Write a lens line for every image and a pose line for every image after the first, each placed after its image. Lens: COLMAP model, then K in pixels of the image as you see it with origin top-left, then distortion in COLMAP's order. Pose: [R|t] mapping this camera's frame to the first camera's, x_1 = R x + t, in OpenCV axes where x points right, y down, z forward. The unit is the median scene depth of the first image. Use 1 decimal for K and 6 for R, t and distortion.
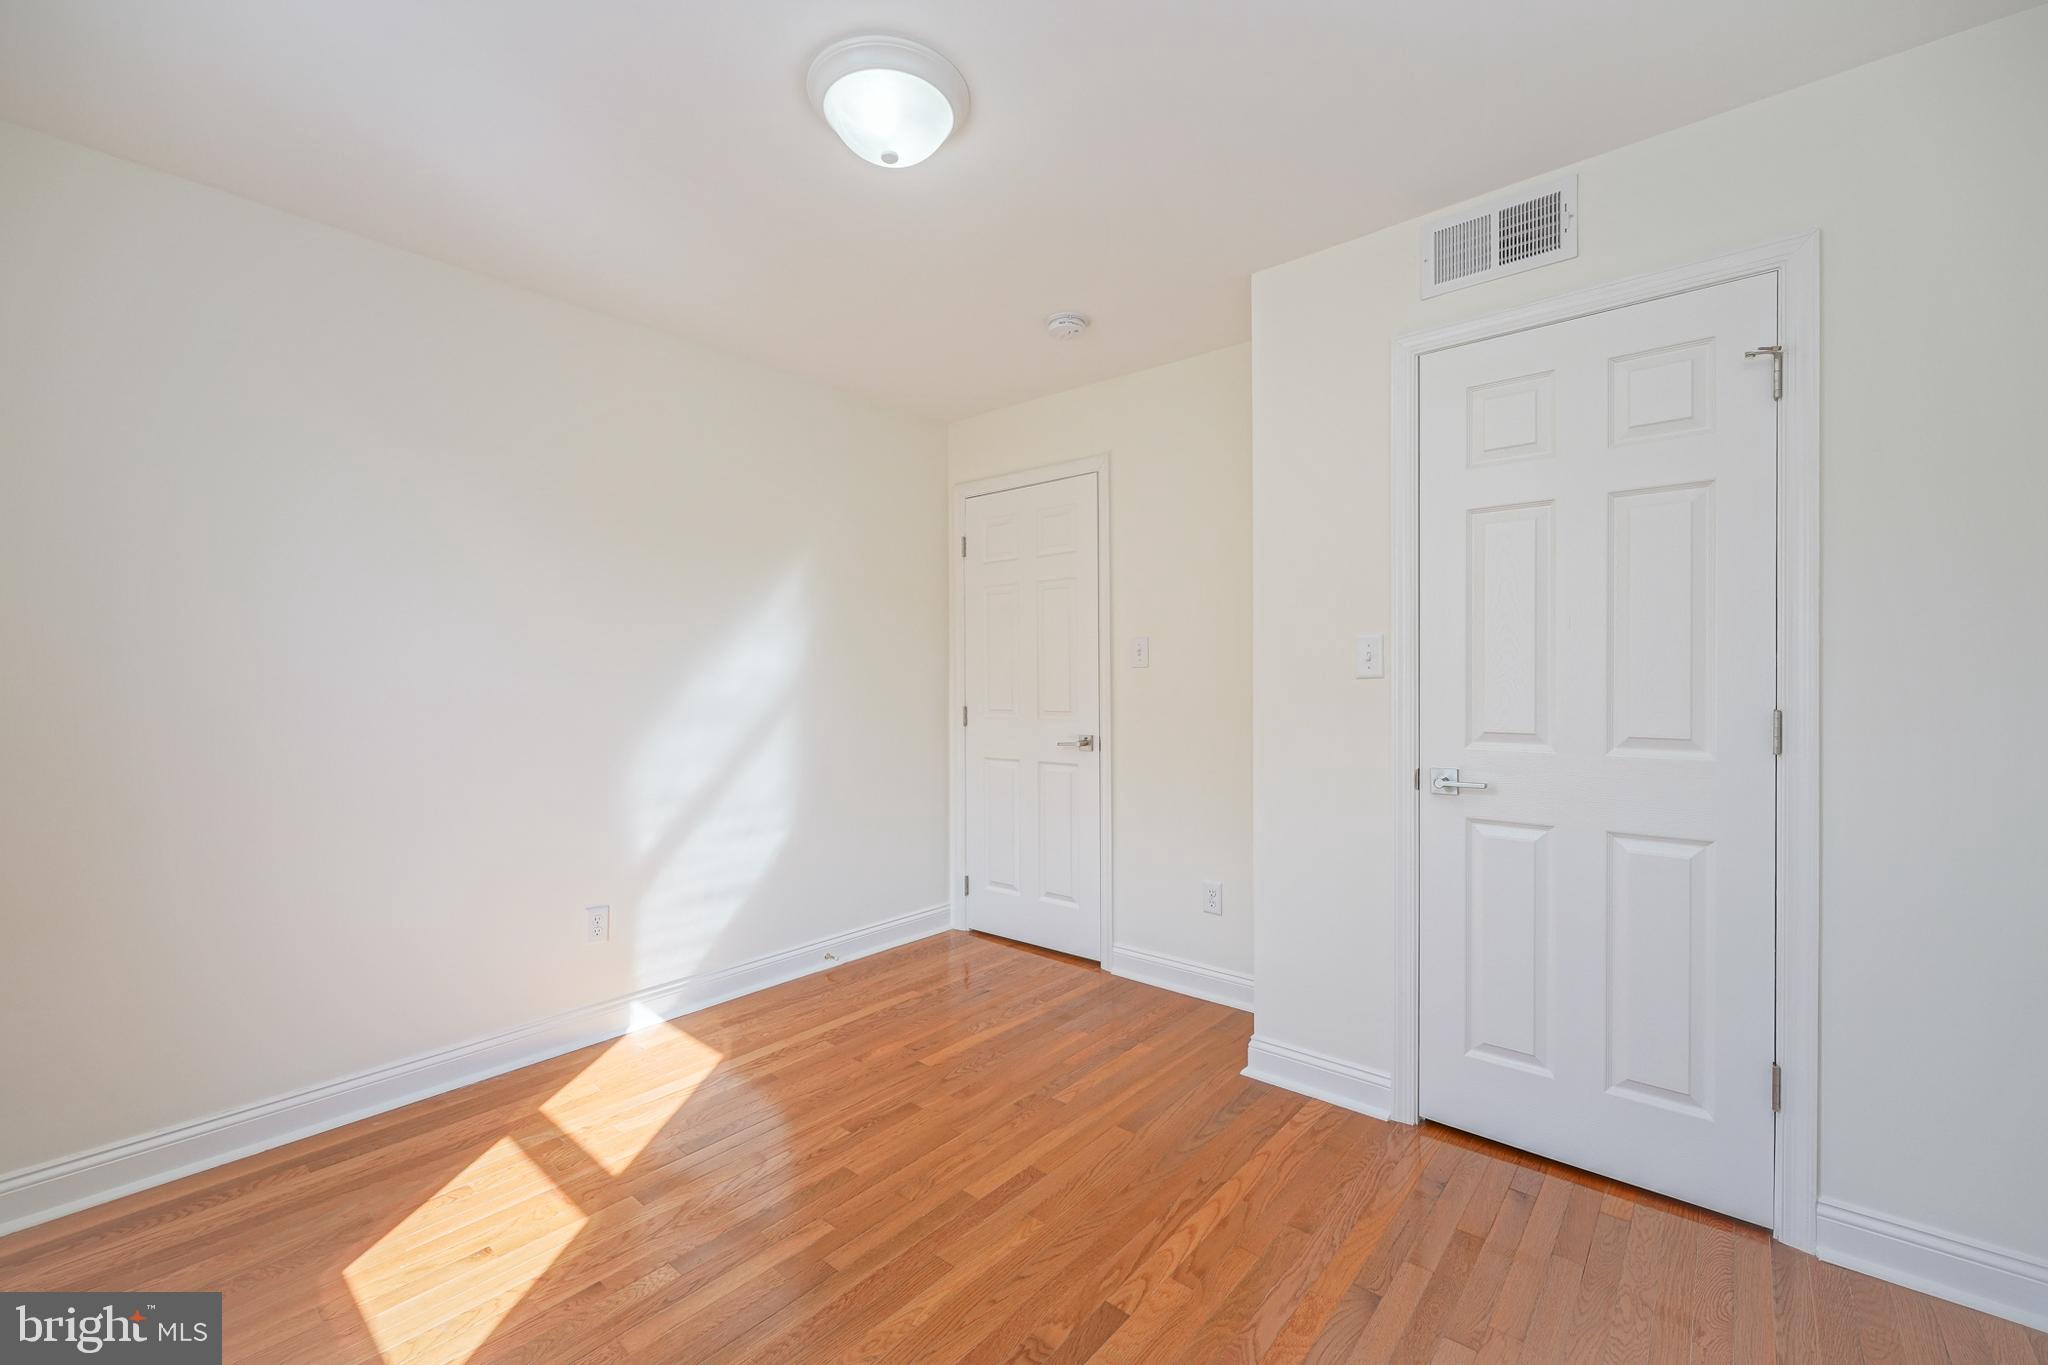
lens RADIAL K [[830.4, 0, 1022.1], [0, 830.4, 673.3], [0, 0, 1]] dist [-0.003257, 0.000166]
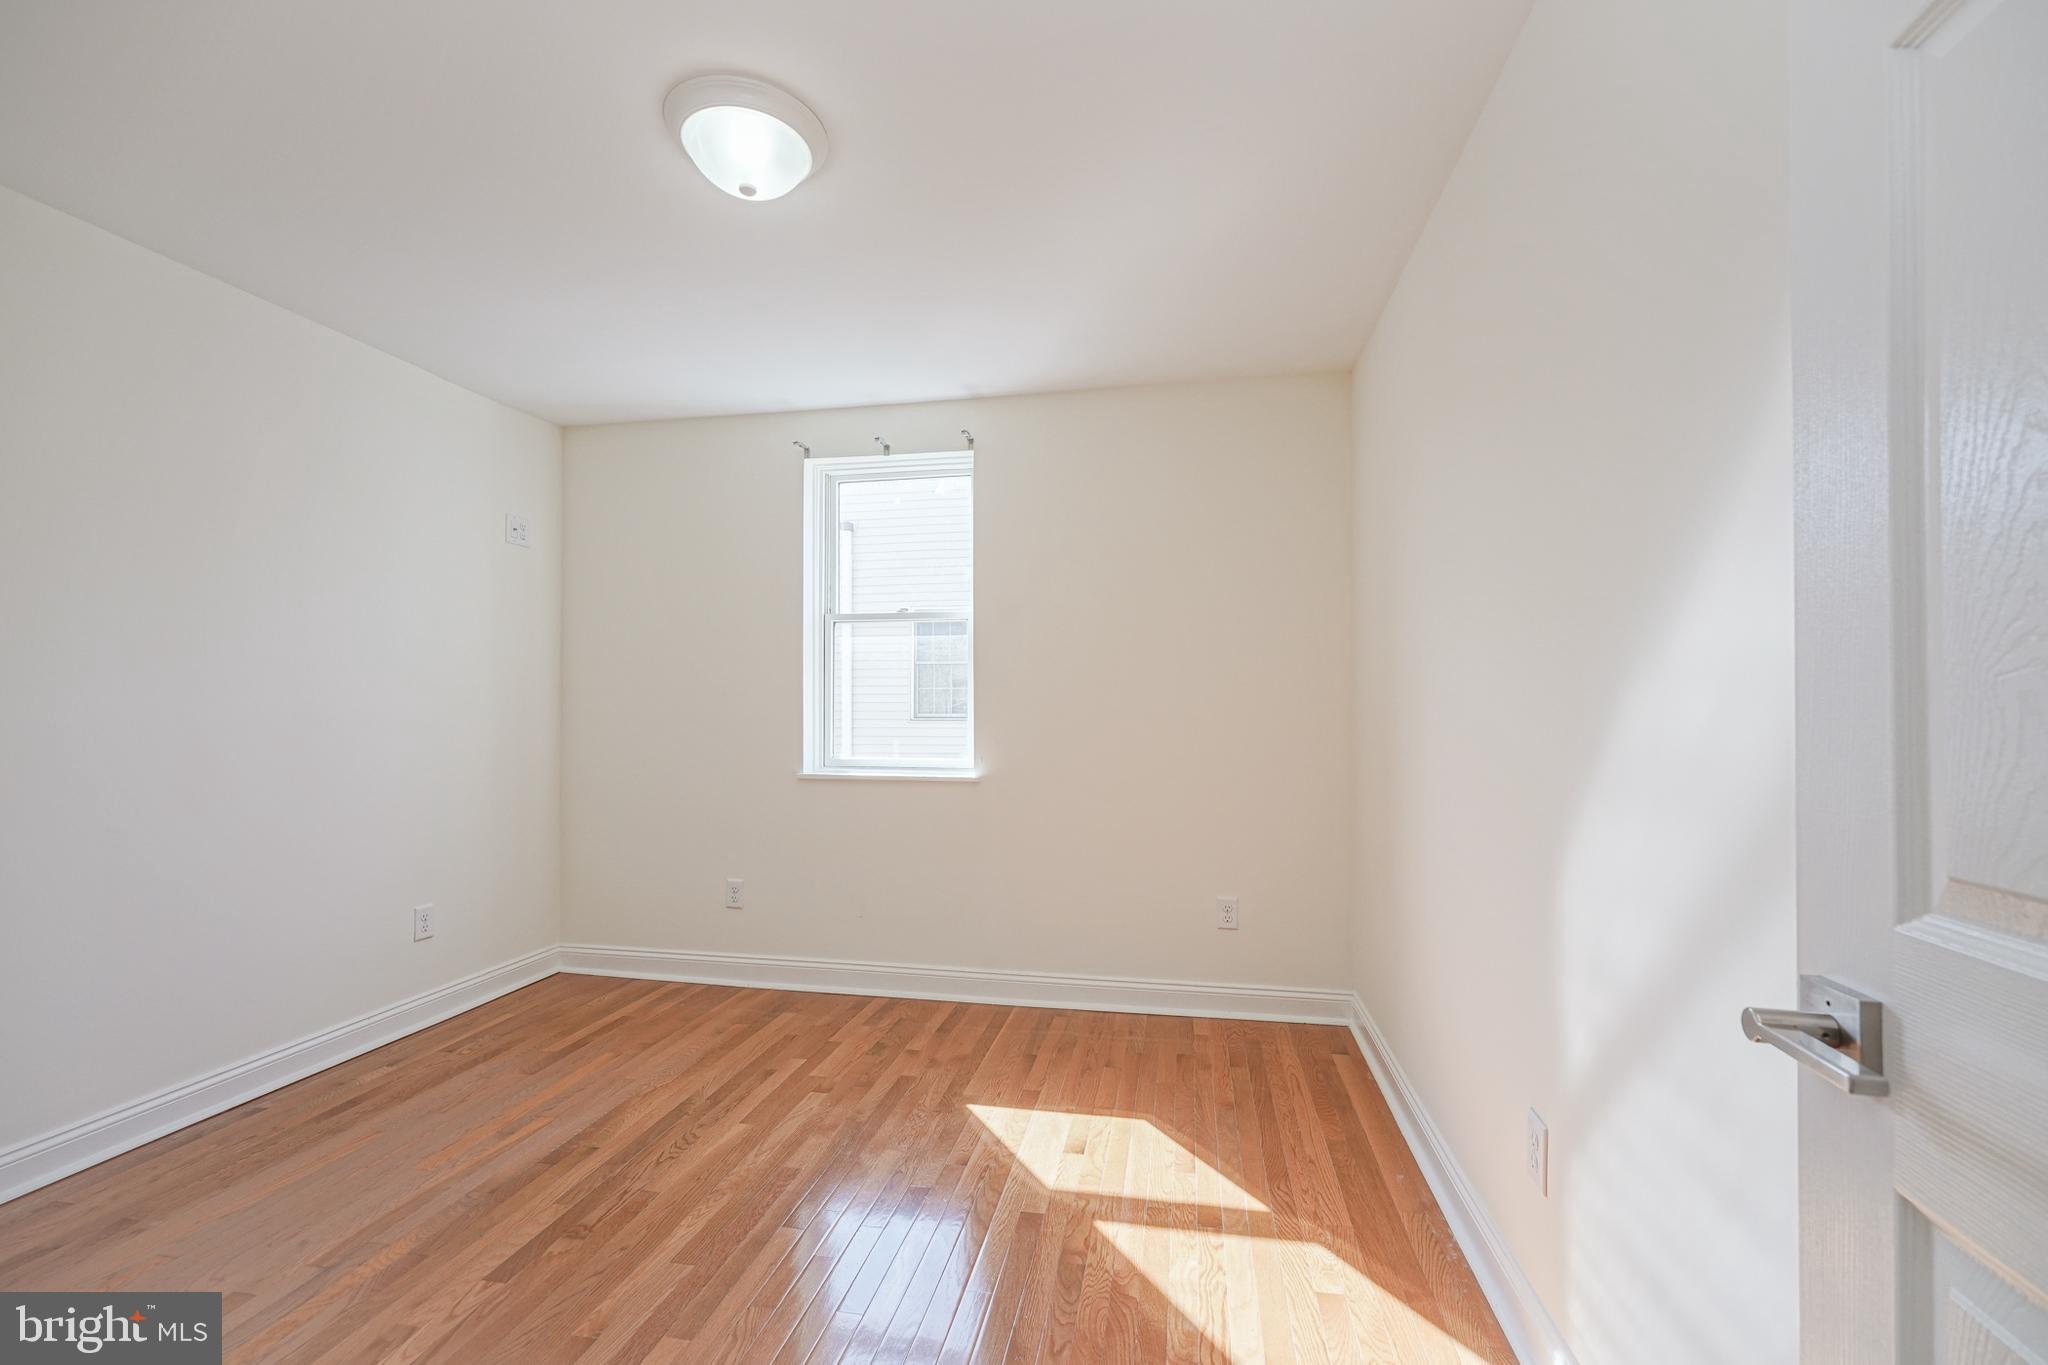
lens RADIAL K [[830.4, 0, 1034.3], [0, 830.4, 701.1], [0, 0, 1]] dist [-0.003257, 0.000166]
pose [[-0.855880, 0.000497, -0.517175, 0.059369], [0.013037, 0.999702, -0.020615, 0.035872], [0.517010, -0.024387, -0.855632, 1.959587]]
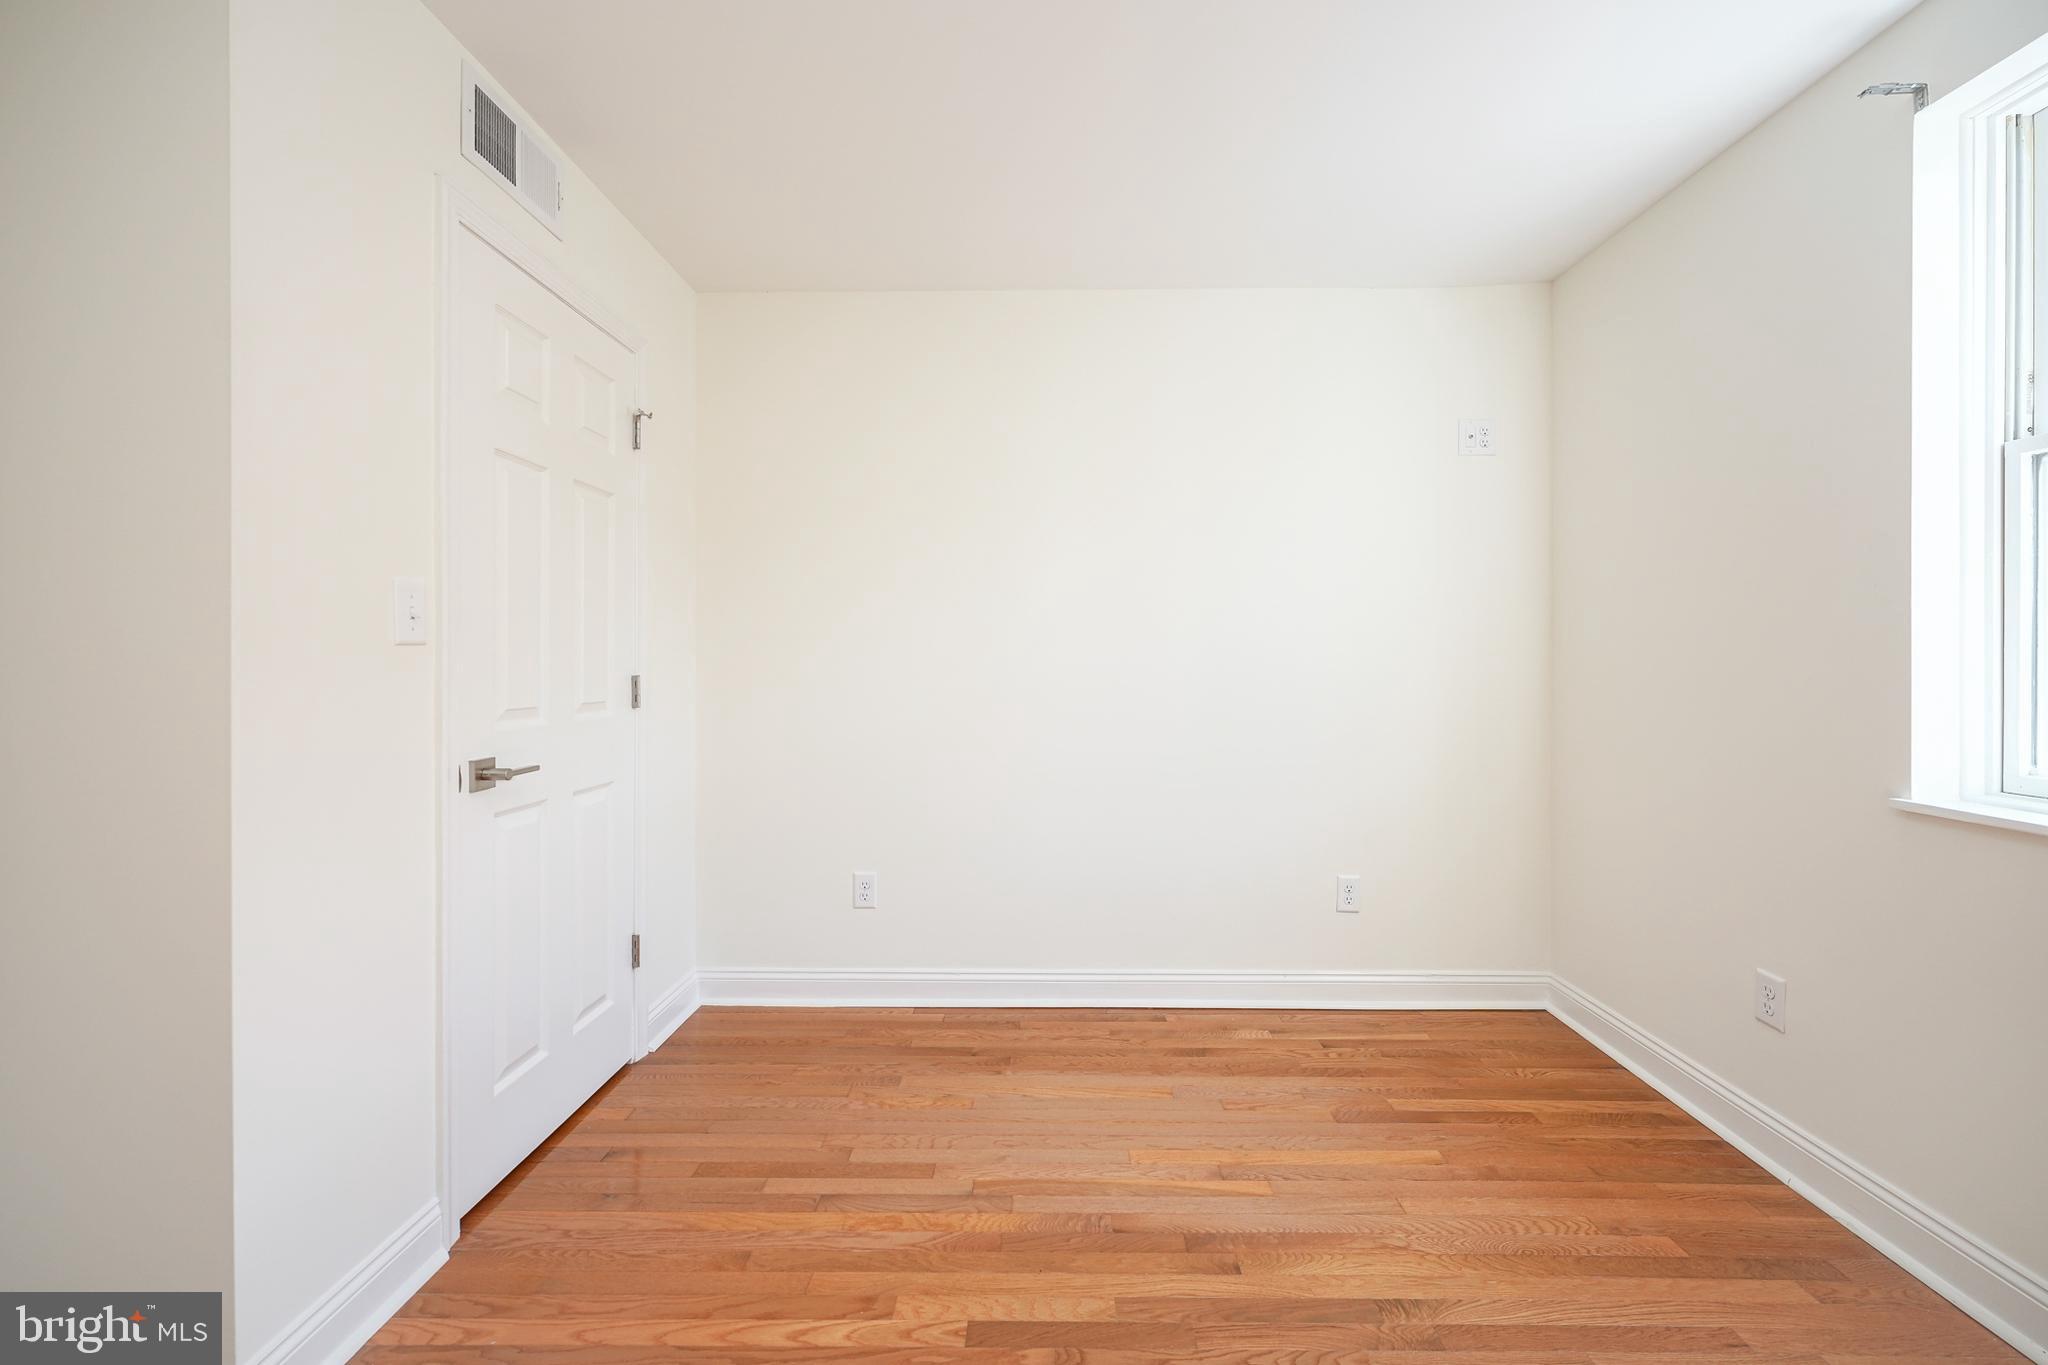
lens RADIAL K [[830.4, 0, 1044.2], [0, 830.4, 671.6], [0, 0, 1]] dist [-0.003257, 0.000166]
pose [[-0.659733, -0.006854, 0.751469, -0.531405], [-0.011540, 0.999933, -0.001011, 0.028779], [-0.751412, -0.009339, -0.659768, 1.315566]]
